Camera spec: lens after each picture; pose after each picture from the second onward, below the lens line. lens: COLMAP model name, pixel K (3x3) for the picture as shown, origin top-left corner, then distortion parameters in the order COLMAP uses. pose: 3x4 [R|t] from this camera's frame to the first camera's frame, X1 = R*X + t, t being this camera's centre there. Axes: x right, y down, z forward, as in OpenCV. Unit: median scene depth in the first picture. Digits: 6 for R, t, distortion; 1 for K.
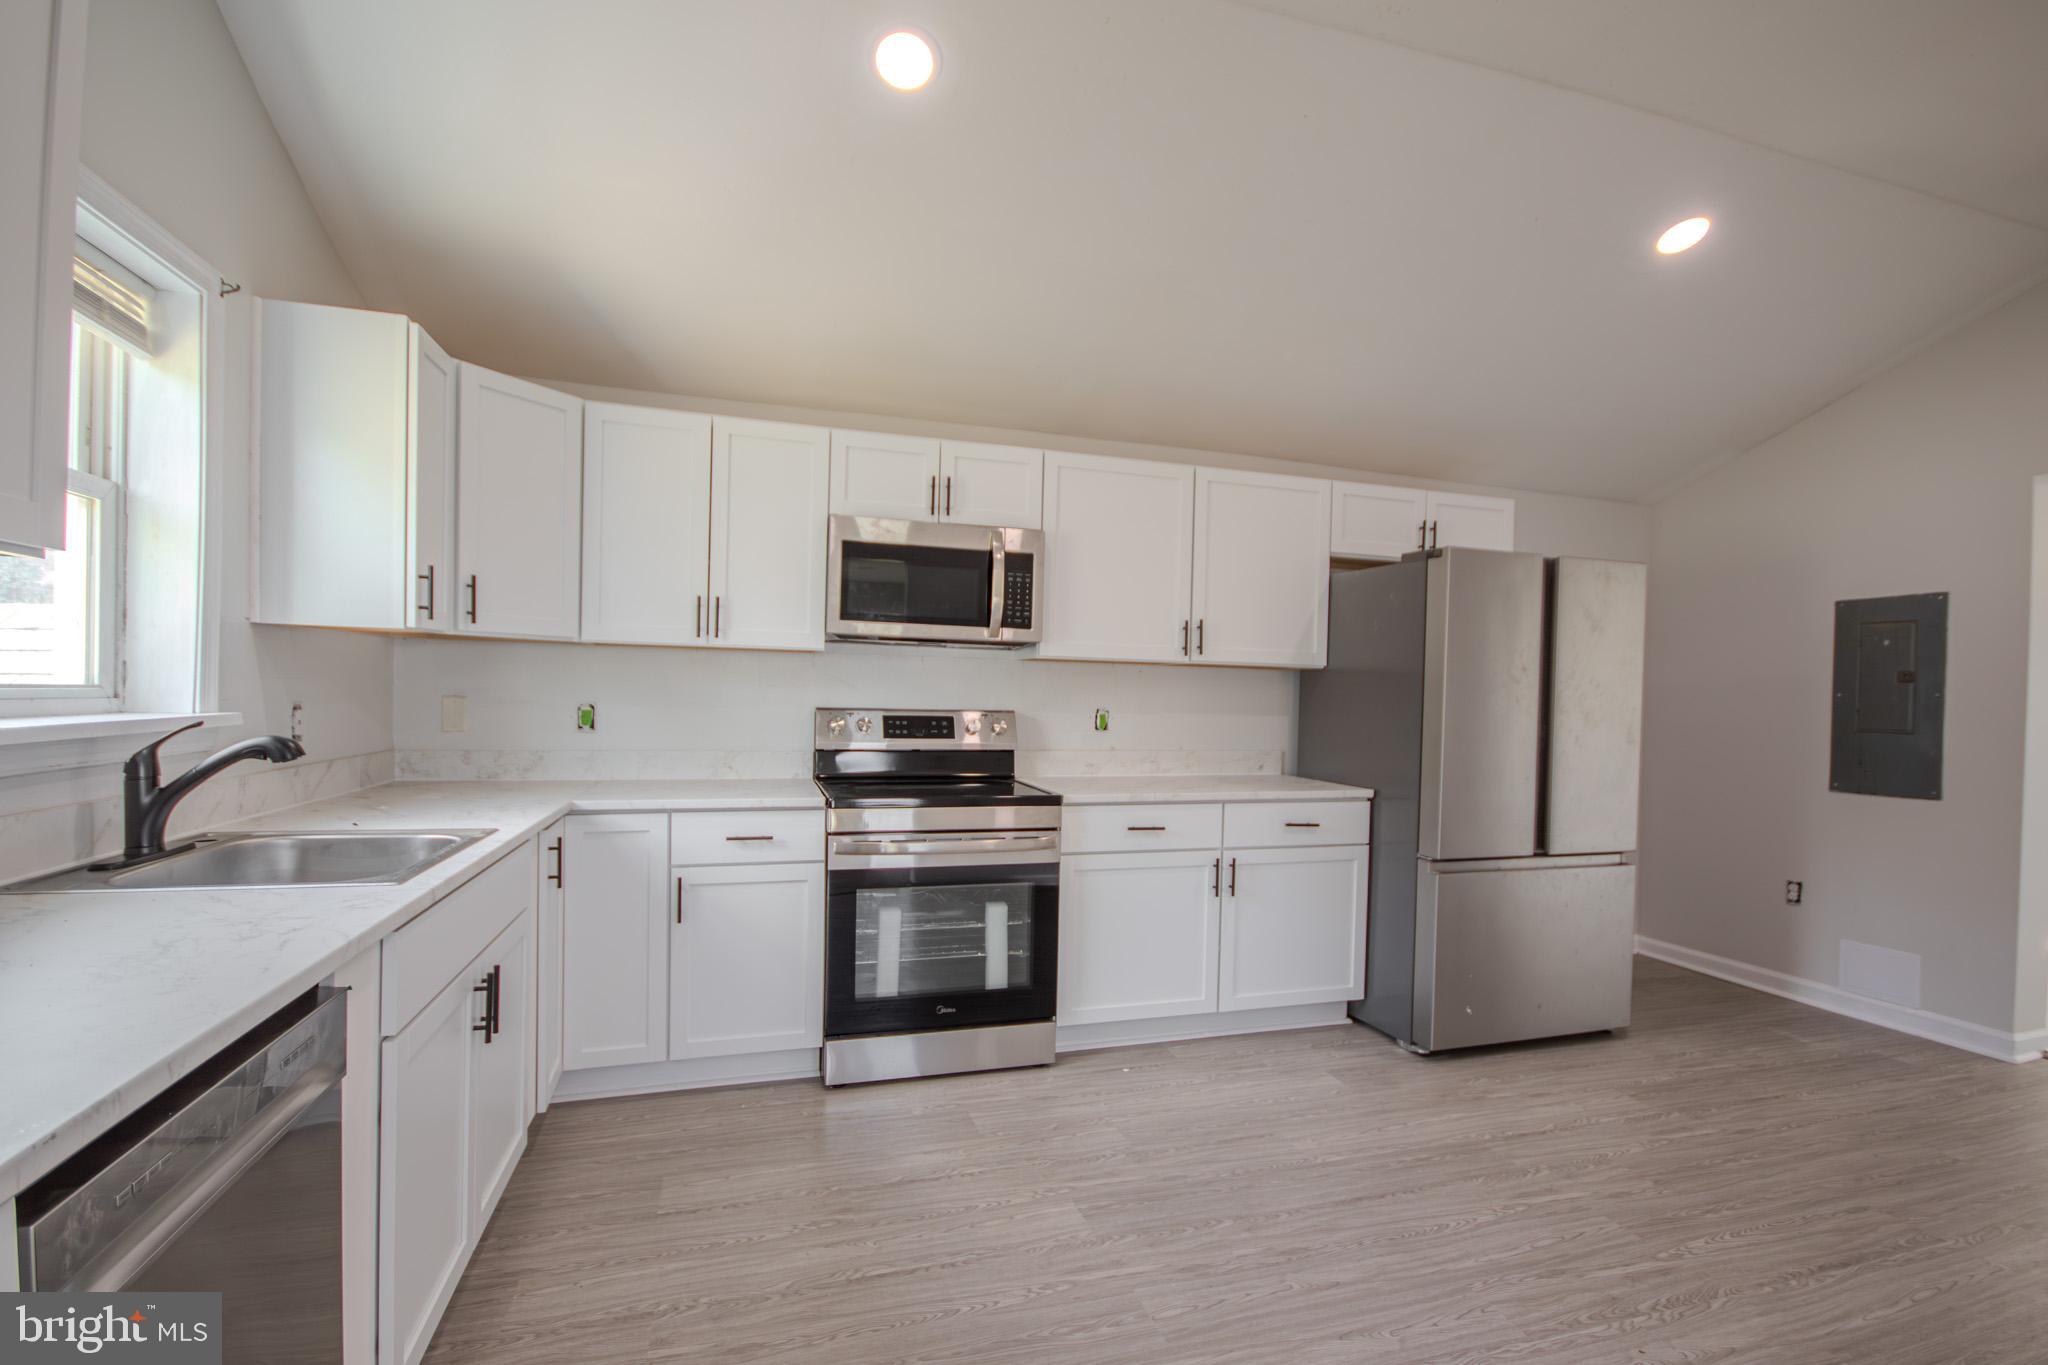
lens RADIAL K [[952.6, 0, 1042.8], [0, 952.6, 687.2], [0, 0, 1]] dist [-0.001570, -0.002588]
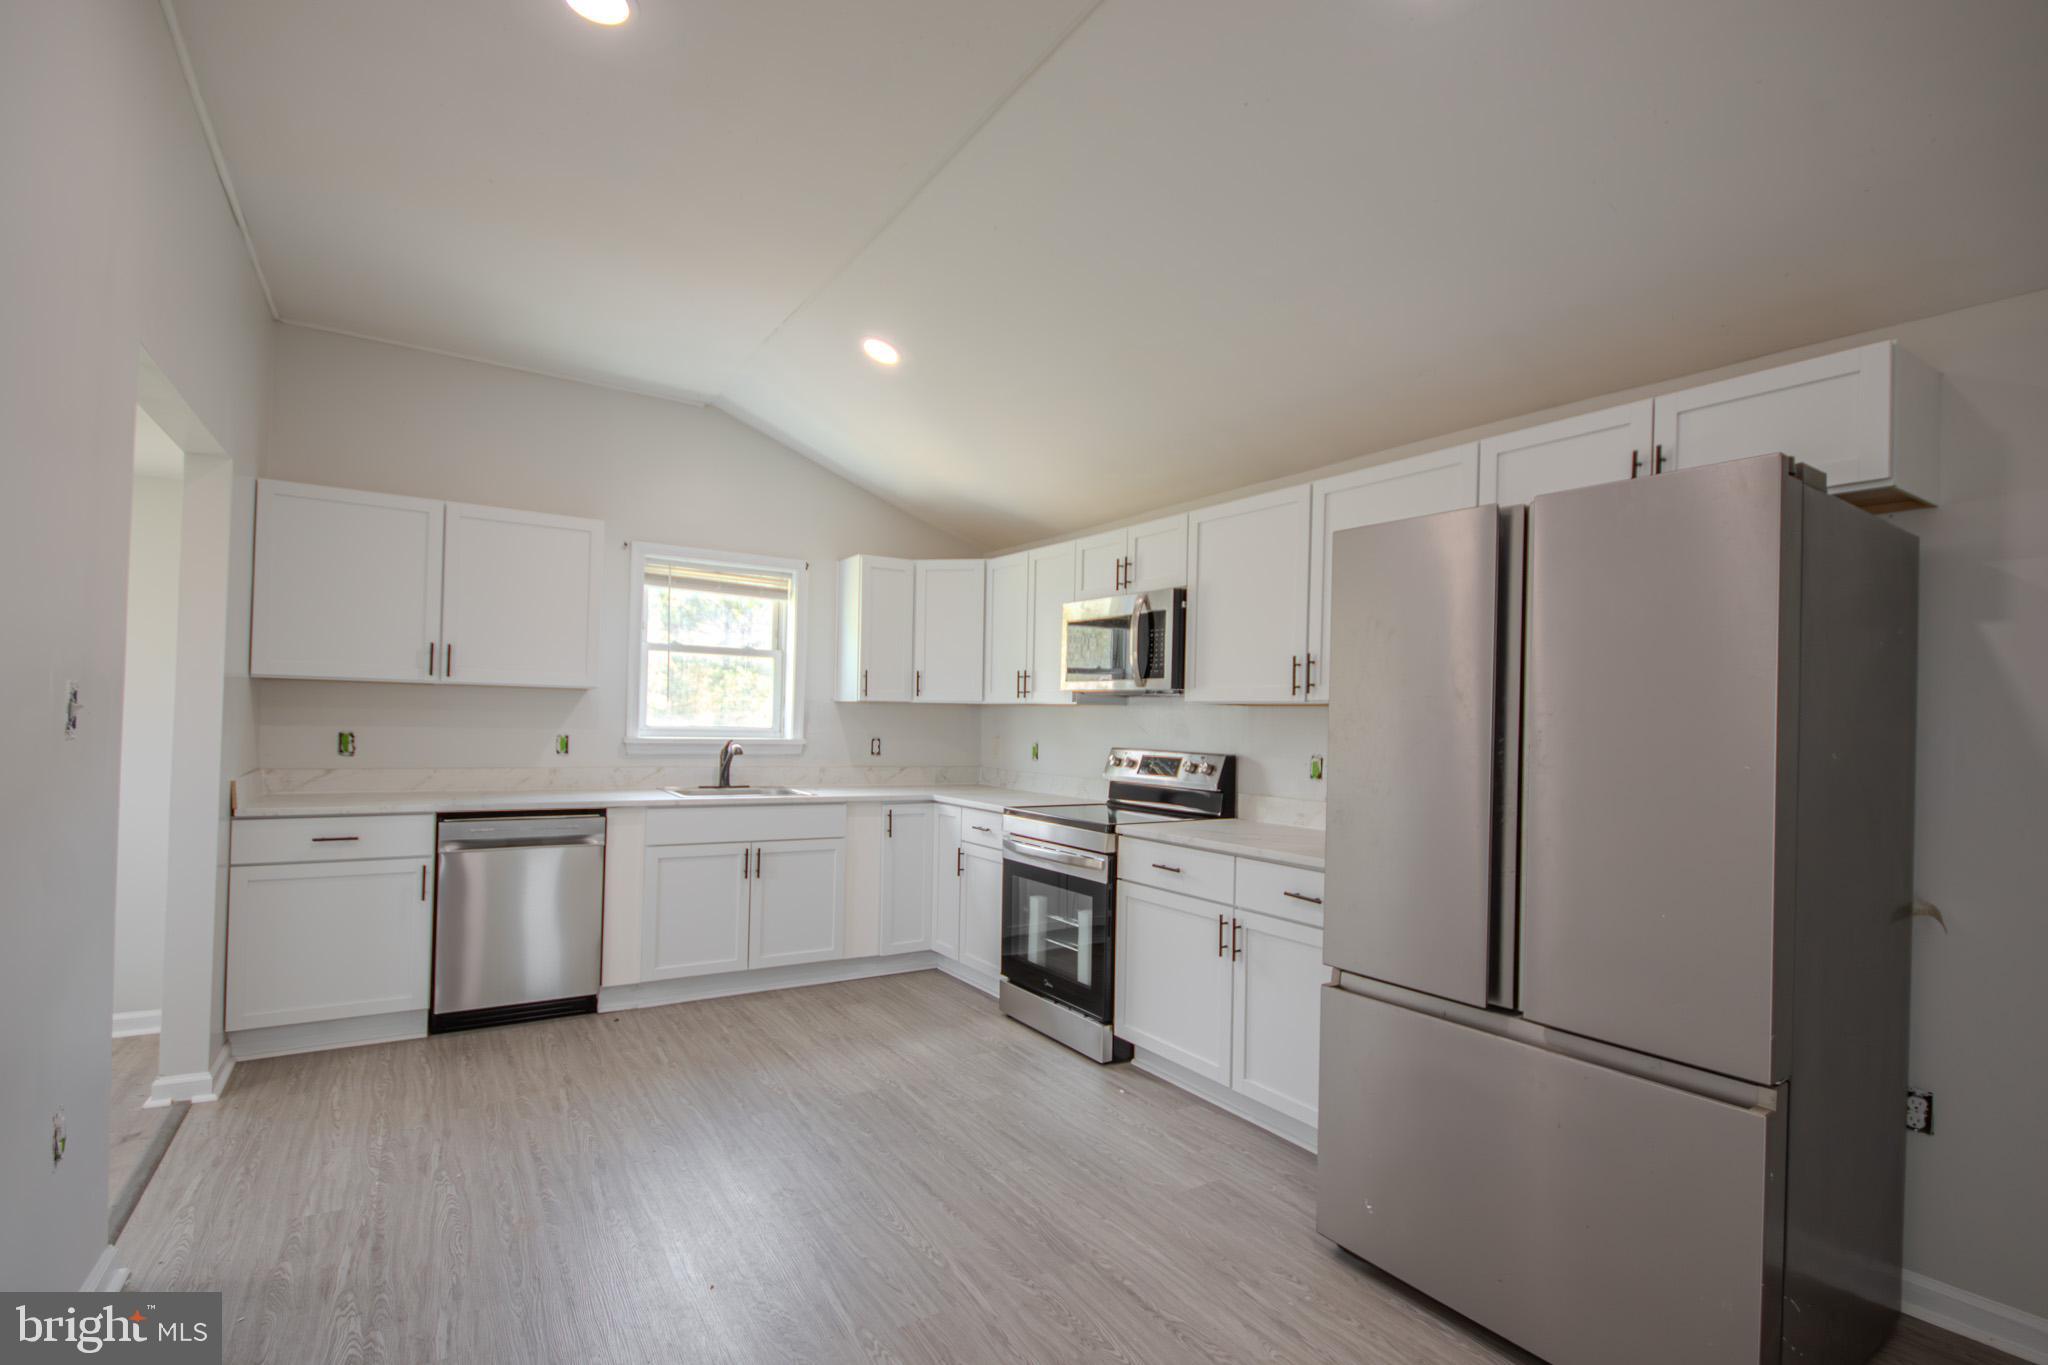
lens RADIAL K [[952.6, 0, 1020.0], [0, 952.6, 686.2], [0, 0, 1]] dist [-0.001570, -0.002588]
pose [[0.262055, -0.052617, -0.963618, 1.023478], [-0.017230, 0.998098, -0.059186, 0.017557], [0.964899, 0.032113, 0.260650, 0.562785]]
